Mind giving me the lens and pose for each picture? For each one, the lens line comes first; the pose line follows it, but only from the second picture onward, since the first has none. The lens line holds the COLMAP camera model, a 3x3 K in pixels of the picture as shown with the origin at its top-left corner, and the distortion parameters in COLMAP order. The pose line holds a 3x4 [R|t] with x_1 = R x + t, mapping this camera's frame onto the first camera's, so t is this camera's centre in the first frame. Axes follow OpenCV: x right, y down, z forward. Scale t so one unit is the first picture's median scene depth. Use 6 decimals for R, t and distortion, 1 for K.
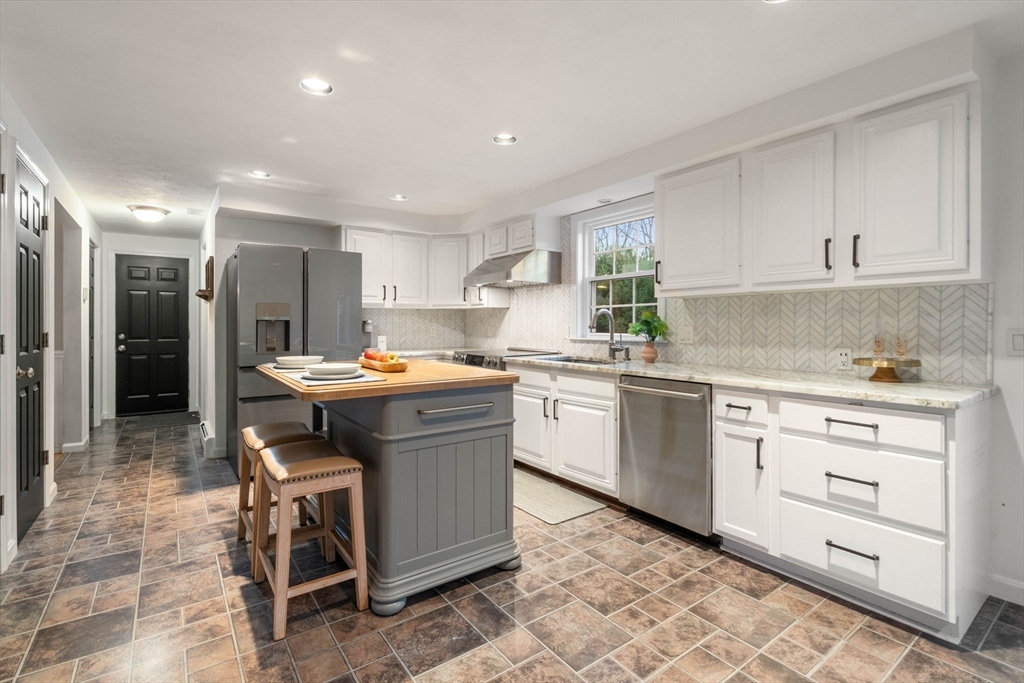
lens RADIAL K [[473.7, 0, 512.1], [0, 473.7, 335.4], [0, 0, 1]] dist [-0.002861, 0.000020]
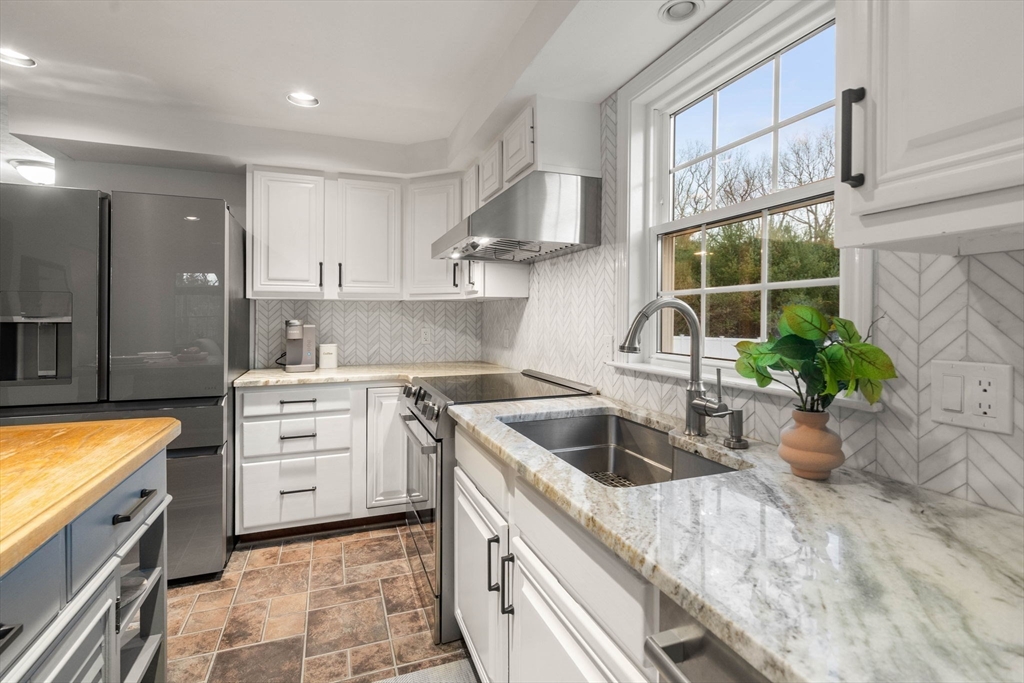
lens RADIAL K [[488.8, 0, 513.0], [0, 488.8, 326.9], [0, 0, 1]] dist [0.002596, 0.000489]
pose [[0.964049, 0.007443, -0.265620, 0.154585], [-0.008025, 0.999967, -0.001105, -0.027595], [0.265603, 0.003196, 0.964077, 0.529266]]
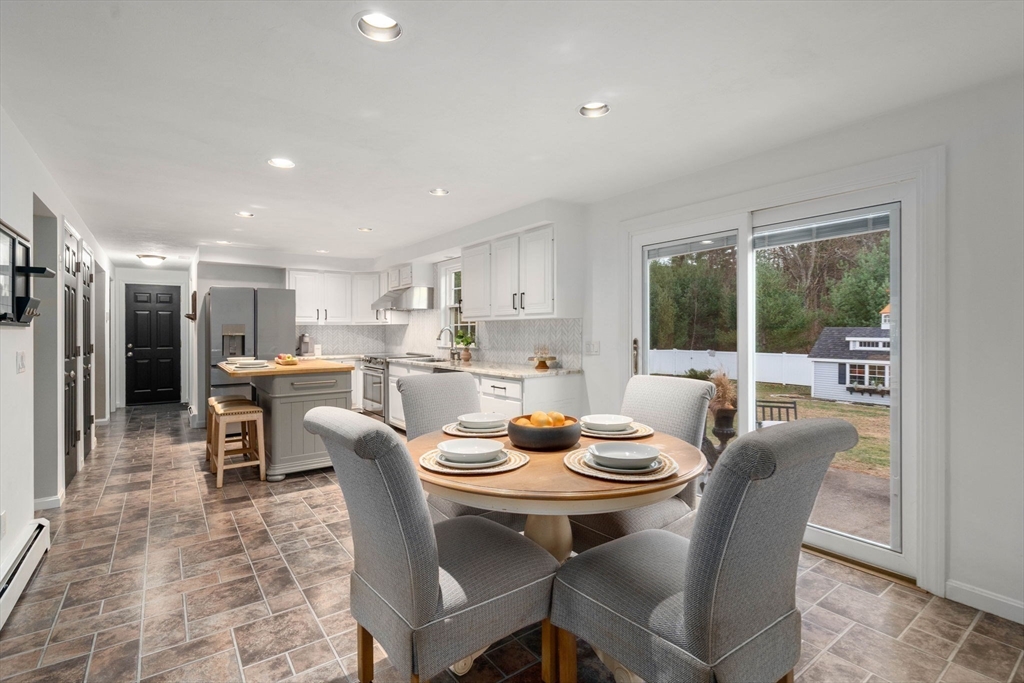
lens RADIAL K [[479.0, 0, 512.0], [0, 479.0, 341.5], [0, 0, 1]] dist [0.000553, -0.000021]
pose [[0.999992, -0.003860, 0.000752, 0.358441], [0.003861, 0.999992, -0.000663, -0.006187], [-0.000749, 0.000666, 0.999999, -0.503928]]
